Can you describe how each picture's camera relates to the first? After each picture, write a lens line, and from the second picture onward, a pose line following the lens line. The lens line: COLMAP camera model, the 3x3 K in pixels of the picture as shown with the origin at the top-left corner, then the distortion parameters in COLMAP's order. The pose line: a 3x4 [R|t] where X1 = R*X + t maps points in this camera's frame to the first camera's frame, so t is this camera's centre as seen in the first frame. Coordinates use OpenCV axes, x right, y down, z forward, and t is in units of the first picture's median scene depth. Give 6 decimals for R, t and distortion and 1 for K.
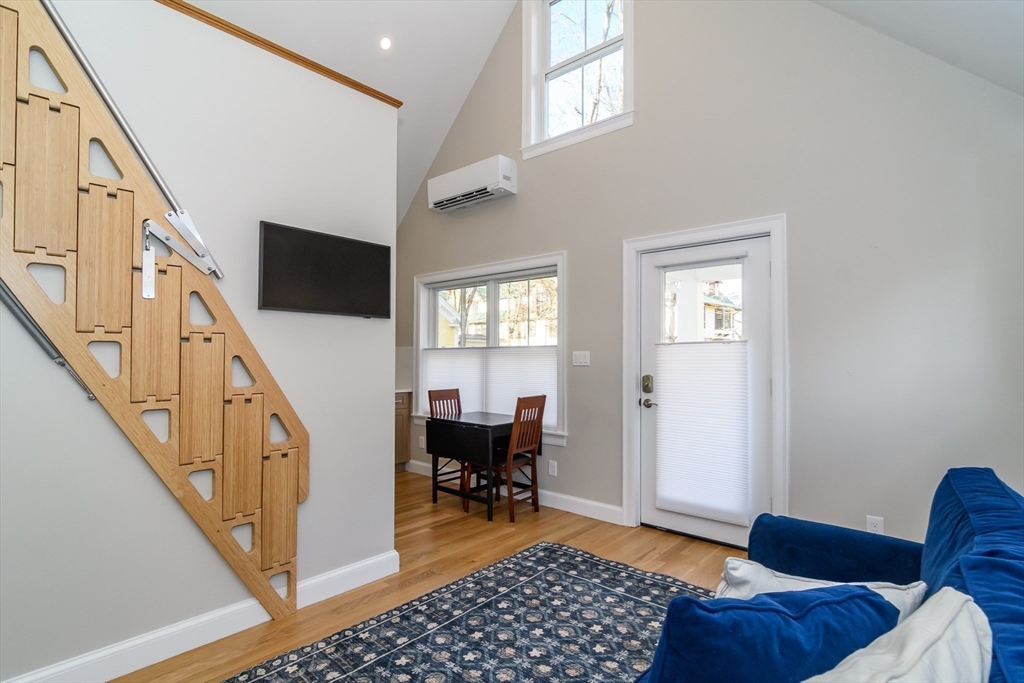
lens RADIAL K [[501.5, 0, 511.8], [0, 501.5, 342.7], [0, 0, 1]] dist [-0.000507, 0.000216]
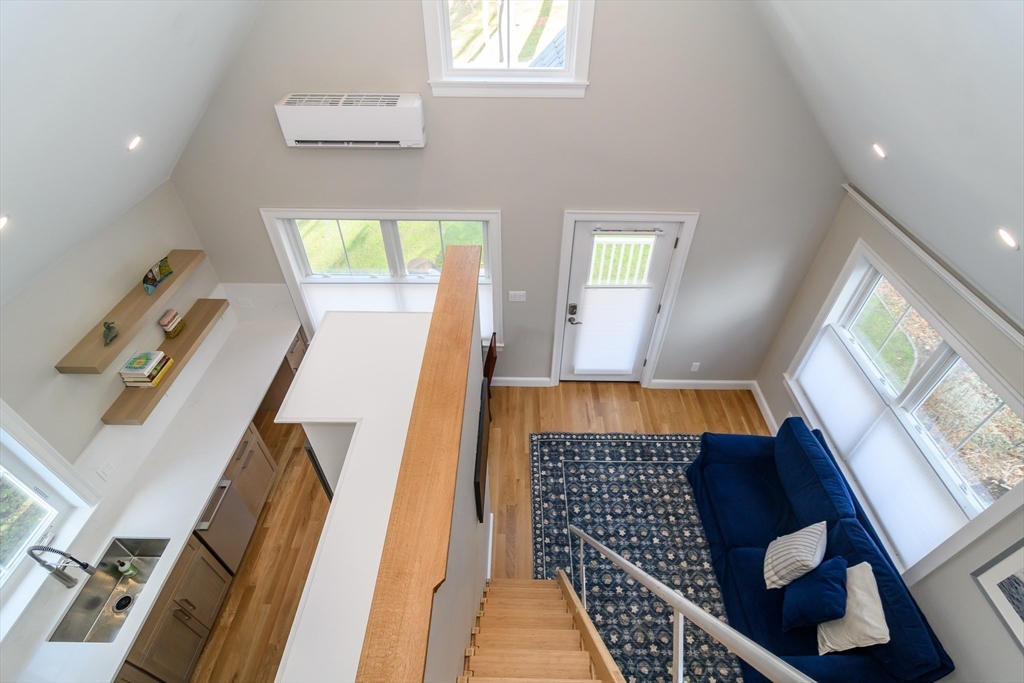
lens RADIAL K [[485.9, 0, 511.3], [0, 485.9, 343.4], [0, 0, 1]] dist [0.000085, -0.000060]
pose [[0.759196, -0.441334, 0.478379, -0.661353], [-0.012550, 0.724929, 0.688709, -0.953190], [-0.650741, -0.528869, 0.544824, 0.452468]]
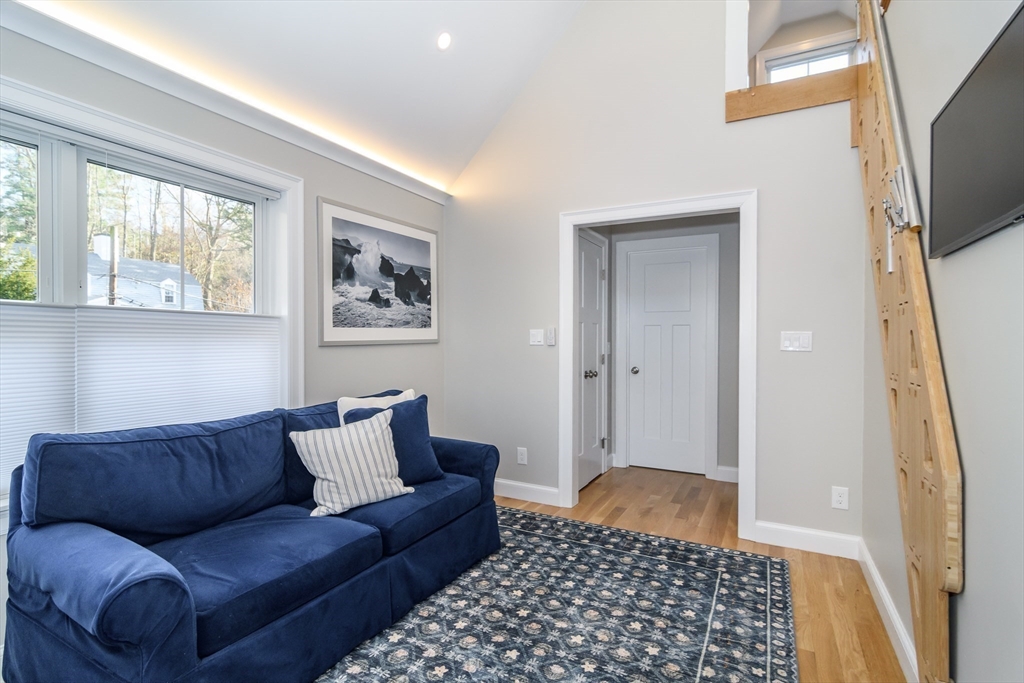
lens RADIAL K [[485.9, 0, 512.9], [0, 485.9, 341.0], [0, 0, 1]] dist [0.000085, -0.000060]
pose [[-0.971990, -0.003978, -0.234988, 0.141470], [0.001445, 0.999737, -0.022903, 0.048863], [0.235018, -0.022601, -0.971728, 1.213375]]
